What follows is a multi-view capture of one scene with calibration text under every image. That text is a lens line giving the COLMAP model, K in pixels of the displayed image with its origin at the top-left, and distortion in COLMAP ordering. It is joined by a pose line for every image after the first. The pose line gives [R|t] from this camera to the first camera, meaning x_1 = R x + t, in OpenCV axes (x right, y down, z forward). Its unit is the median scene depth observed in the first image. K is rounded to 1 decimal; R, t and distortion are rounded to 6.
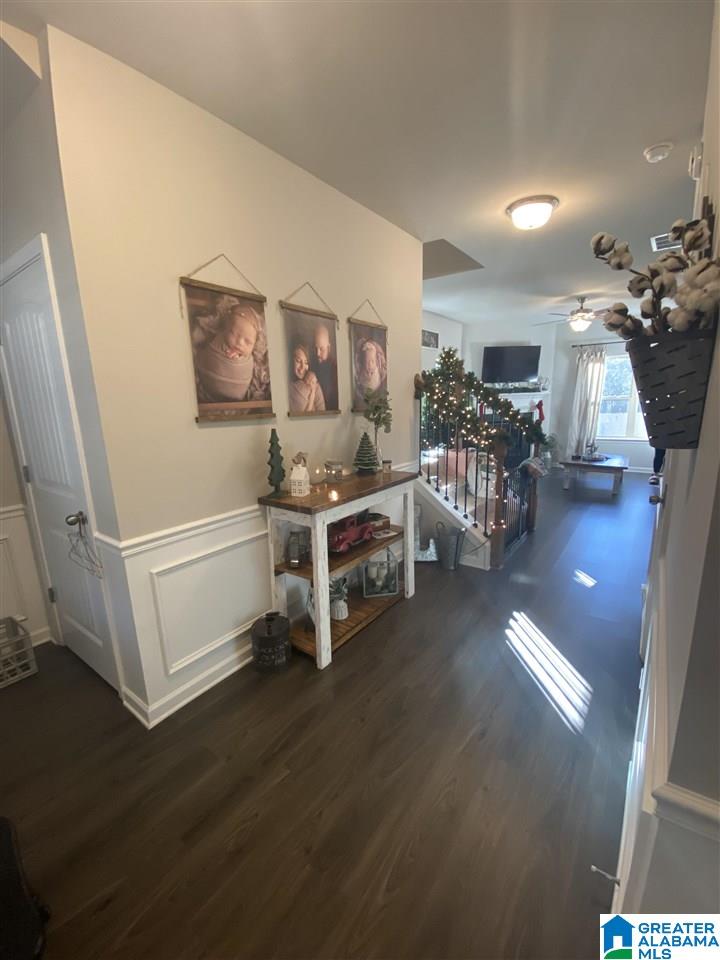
lens RADIAL K [[395.2, 0, 359.2], [0, 395.2, 486.7], [0, 0, 1]] dist [0.032893, -0.031423]
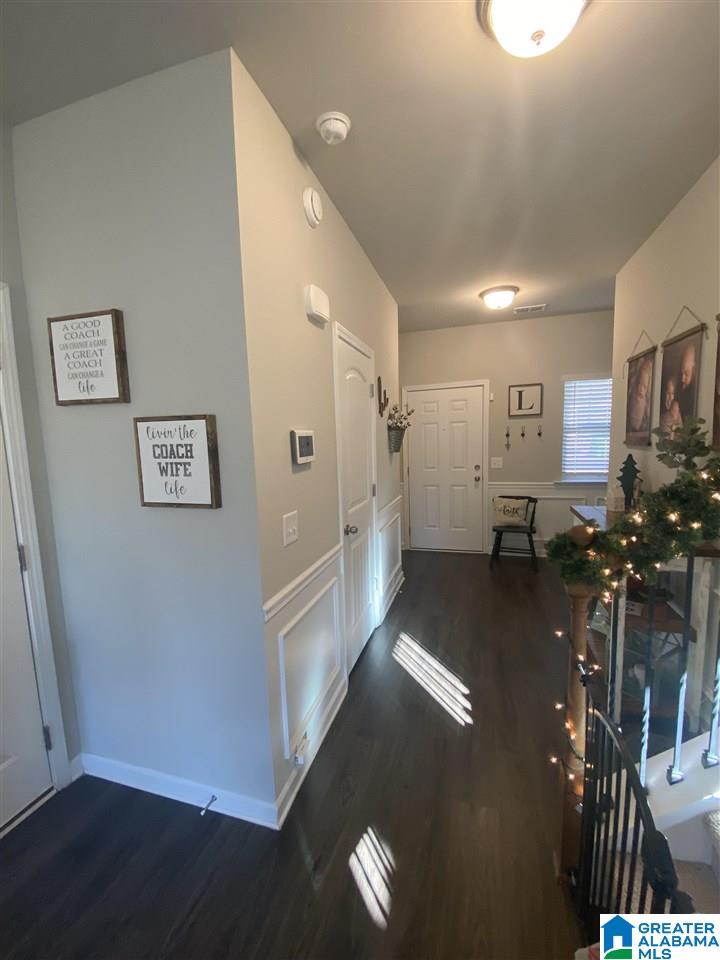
lens RADIAL K [[395.2, 0, 359.2], [0, 395.2, 486.7], [0, 0, 1]] dist [0.032893, -0.031423]
pose [[-0.937160, 0.095391, -0.335607, 0.934709], [-0.021909, 0.943912, 0.329471, -0.409717], [0.348212, 0.316119, -0.882506, 1.697403]]
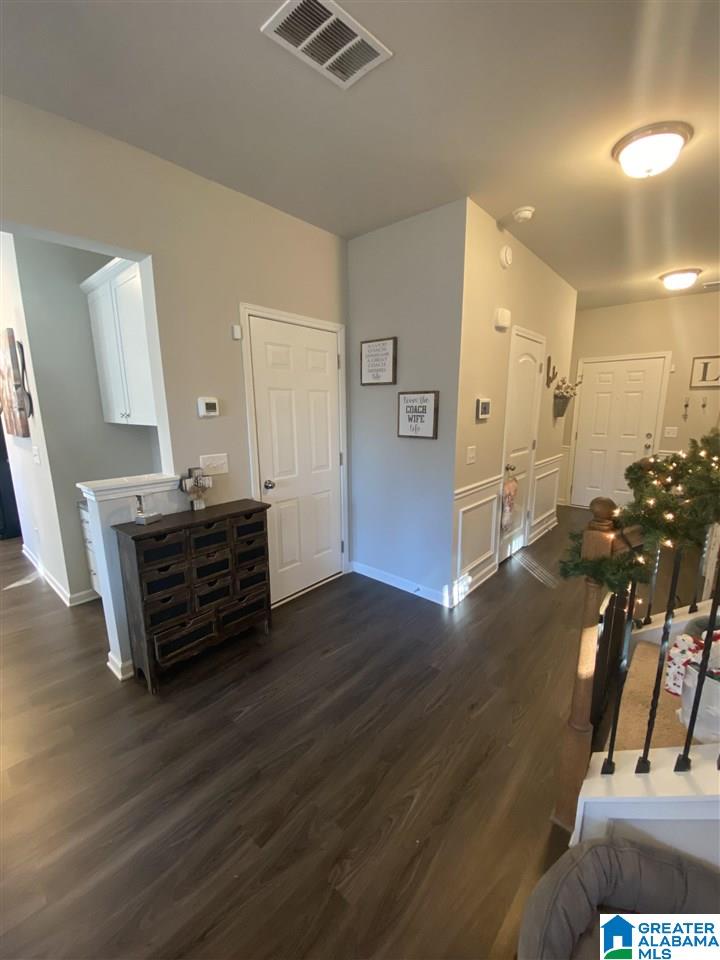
lens RADIAL K [[382.7, 0, 359.2], [0, 382.7, 483.8], [0, 0, 1]] dist [0.026259, -0.027719]
pose [[-0.996229, 0.016368, 0.085207, 1.073773], [0.049264, 0.915104, 0.400197, -0.525732], [-0.071423, 0.402886, -0.912459, 2.227694]]
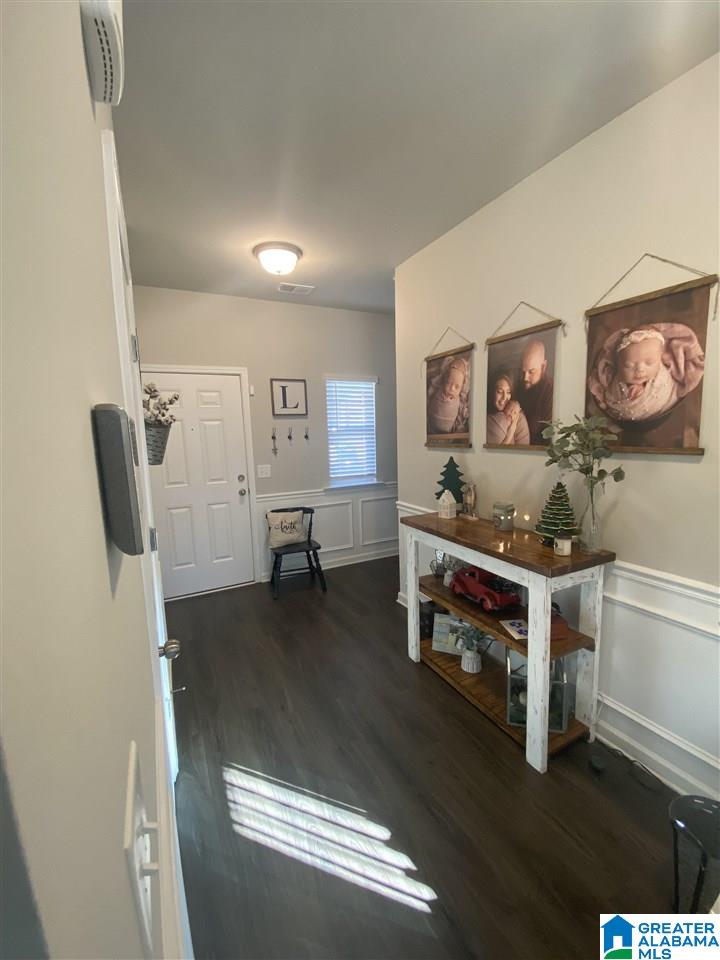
lens RADIAL K [[395.2, 0, 359.2], [0, 395.2, 486.7], [0, 0, 1]] dist [0.032893, -0.031423]
pose [[-0.443097, 0.157228, -0.882578, 0.891400], [-0.156220, 0.955894, 0.248719, -0.286947], [0.882757, 0.248083, -0.398992, 1.149412]]
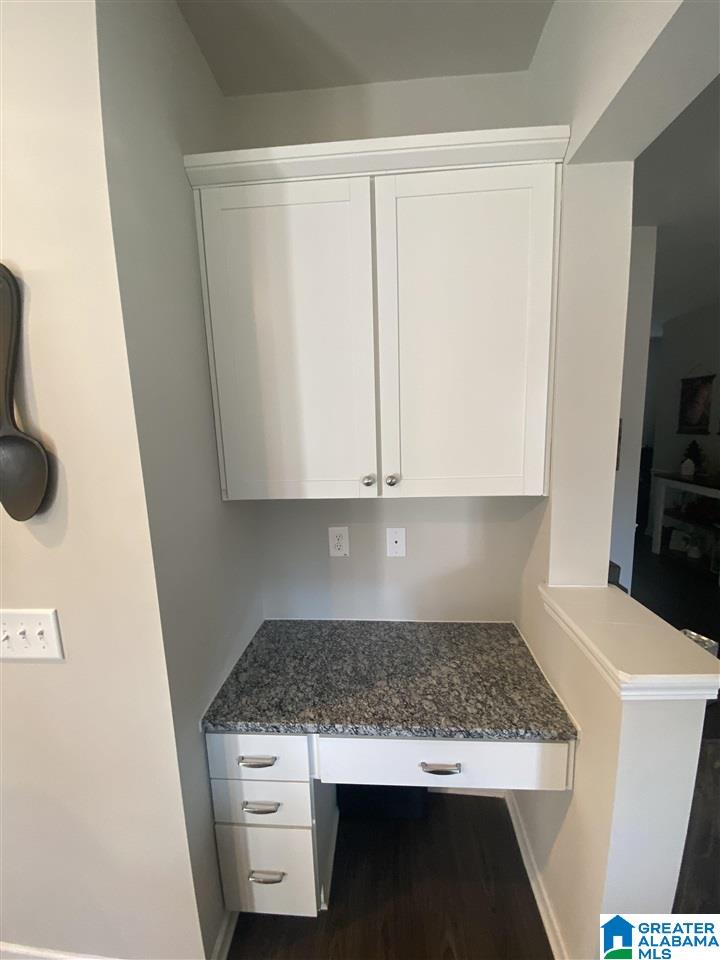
lens RADIAL K [[382.7, 0, 359.2], [0, 382.7, 483.8], [0, 0, 1]] dist [0.026259, -0.027719]
pose [[-0.842750, 0.133988, -0.521364, 2.114828], [-0.063301, 0.937140, 0.343163, -0.461293], [0.534571, 0.322203, -0.781293, 1.558248]]
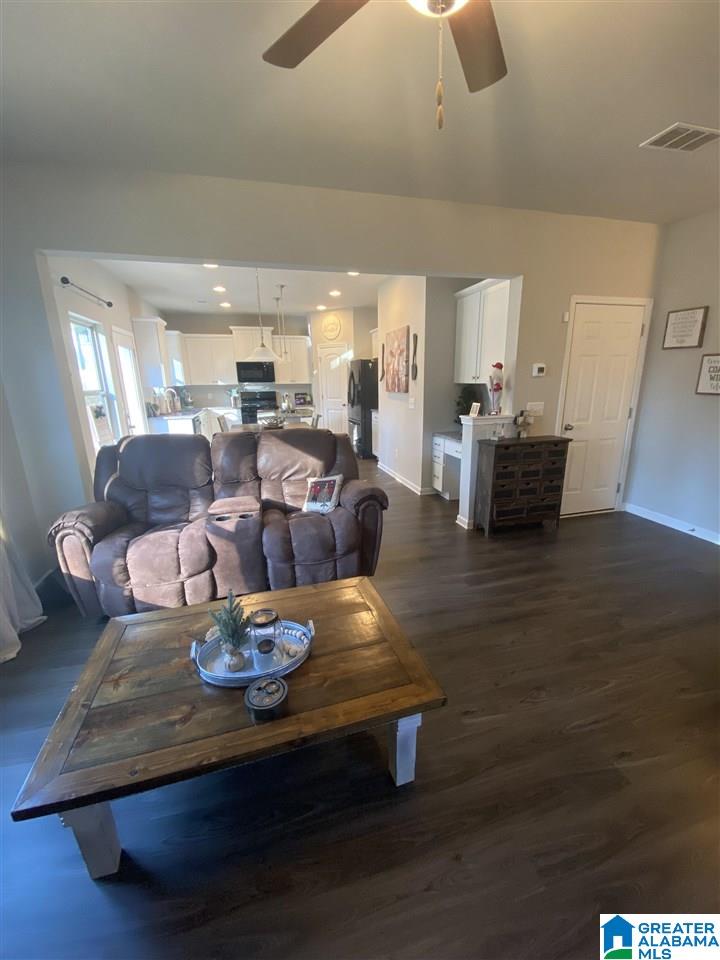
lens RADIAL K [[382.7, 0, 359.2], [0, 382.7, 483.8], [0, 0, 1]] dist [0.026259, -0.027719]
pose [[-0.778437, -0.122120, 0.615729, 1.106619], [0.176474, 0.898758, 0.401362, -0.655712], [-0.602406, 0.421095, -0.678075, 2.886897]]
